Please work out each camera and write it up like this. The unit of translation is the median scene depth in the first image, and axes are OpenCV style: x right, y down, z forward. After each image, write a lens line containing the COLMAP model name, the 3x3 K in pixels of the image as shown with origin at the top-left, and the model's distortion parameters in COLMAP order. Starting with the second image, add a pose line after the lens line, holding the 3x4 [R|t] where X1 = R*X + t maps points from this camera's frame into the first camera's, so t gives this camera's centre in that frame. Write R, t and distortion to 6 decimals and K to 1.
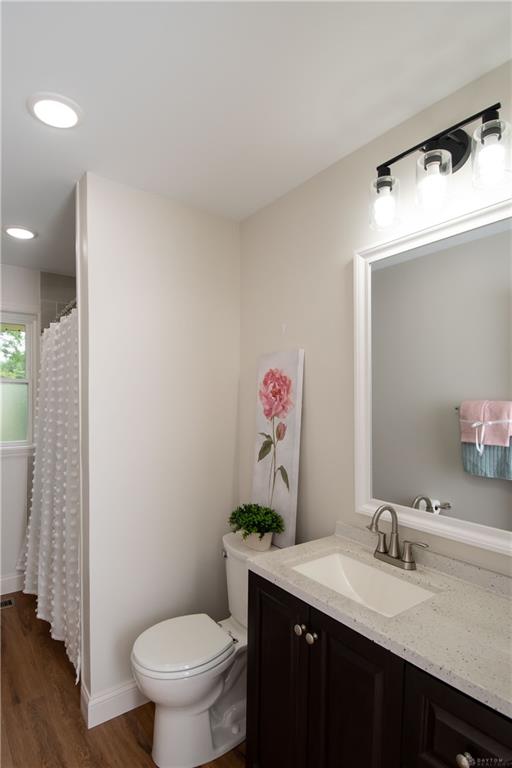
lens RADIAL K [[400.7, 0, 256.5], [0, 400.7, 422.5], [0, 0, 1]] dist [0.049112, -0.056726]
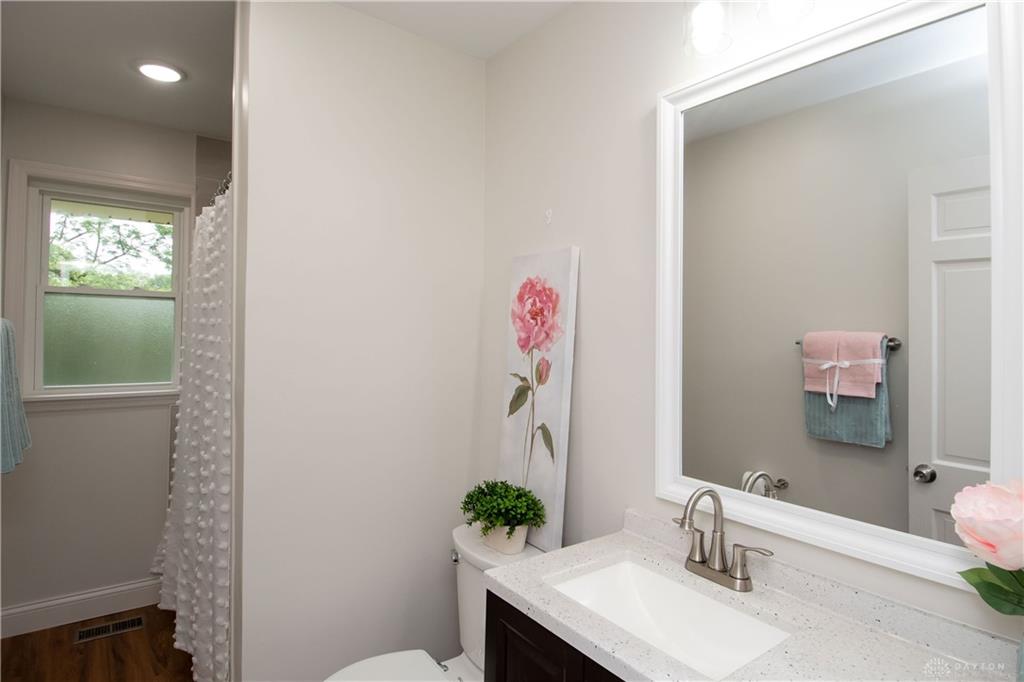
lens RADIAL K [[534.2, 0, 525.9], [0, 534.2, 358.4], [0, 0, 1]] dist [0.049112, -0.056726]
pose [[0.999669, 0.012879, 0.022267, 0.013426], [-0.012624, 0.999853, -0.011563, 0.011763], [-0.022413, 0.011278, 0.999685, 0.122128]]
